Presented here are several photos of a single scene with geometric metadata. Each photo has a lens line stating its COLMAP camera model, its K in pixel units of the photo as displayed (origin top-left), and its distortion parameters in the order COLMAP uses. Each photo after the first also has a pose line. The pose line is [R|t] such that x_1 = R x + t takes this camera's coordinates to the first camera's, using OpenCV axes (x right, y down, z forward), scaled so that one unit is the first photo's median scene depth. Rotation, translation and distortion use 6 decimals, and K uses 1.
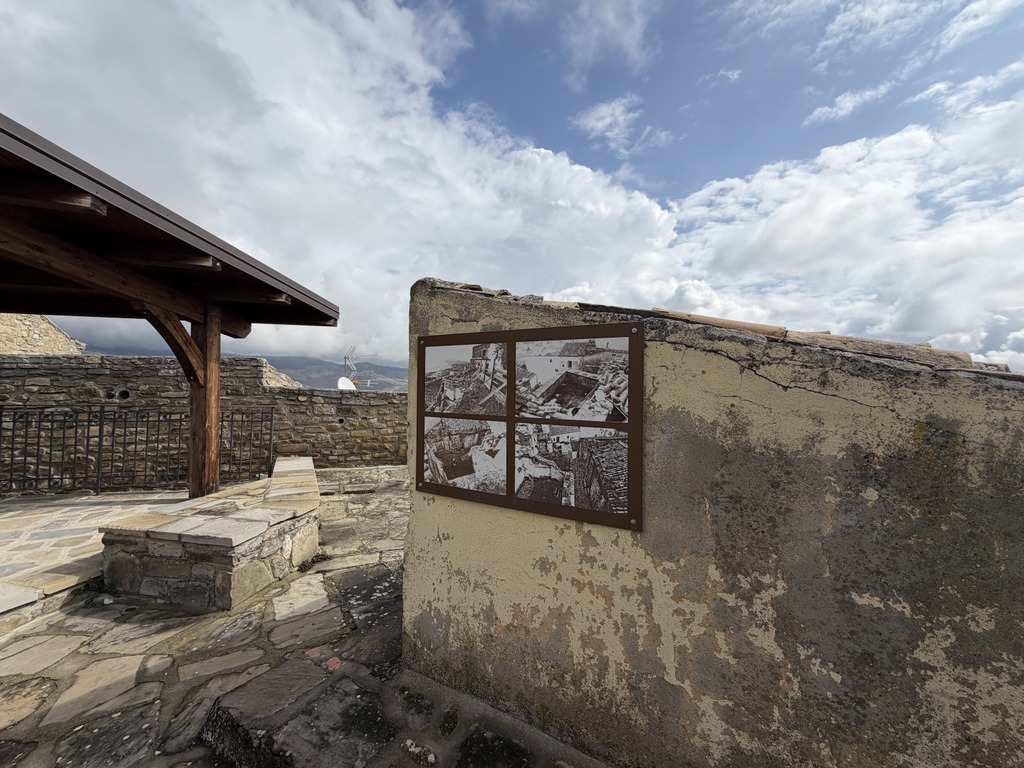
lens RADIAL K [[409.0, 0, 510.8], [0, 409.0, 382.3], [0, 0, 1]] dist [0.000705, 0.000105]
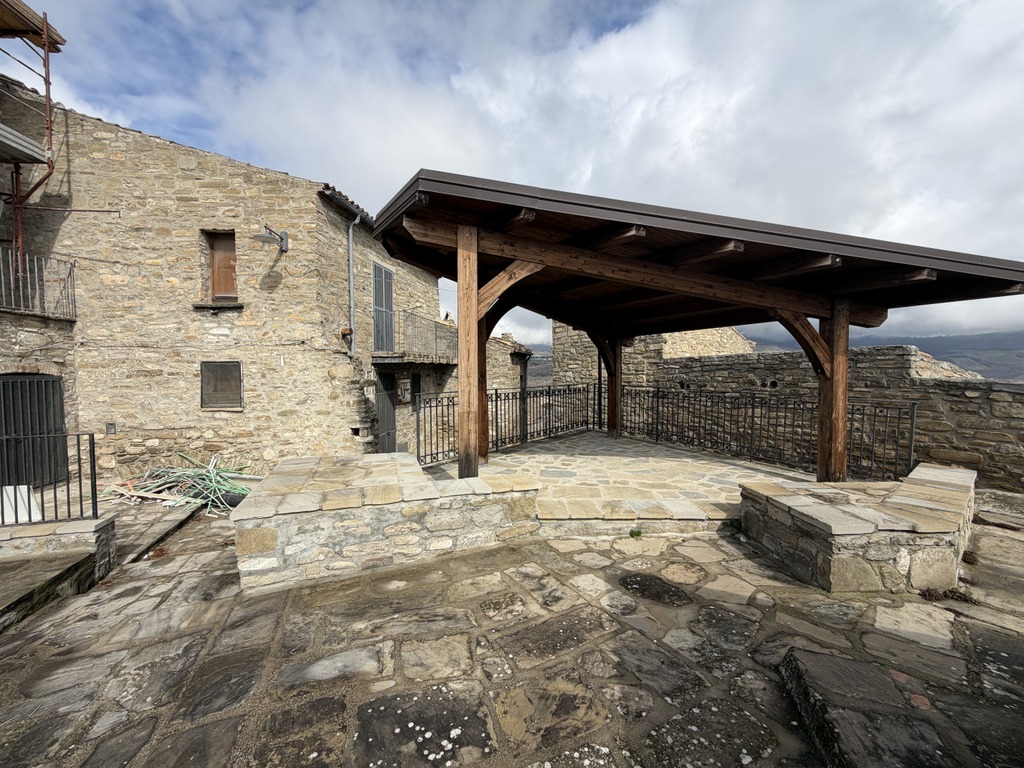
lens RADIAL K [[409.0, 0, 510.8], [0, 409.0, 382.3], [0, 0, 1]] dist [0.000705, 0.000105]
pose [[0.211013, 0.016074, -0.977351, 0.140144], [0.010686, 0.999767, 0.018750, -0.013928], [0.977425, -0.014400, 0.210792, -0.019886]]
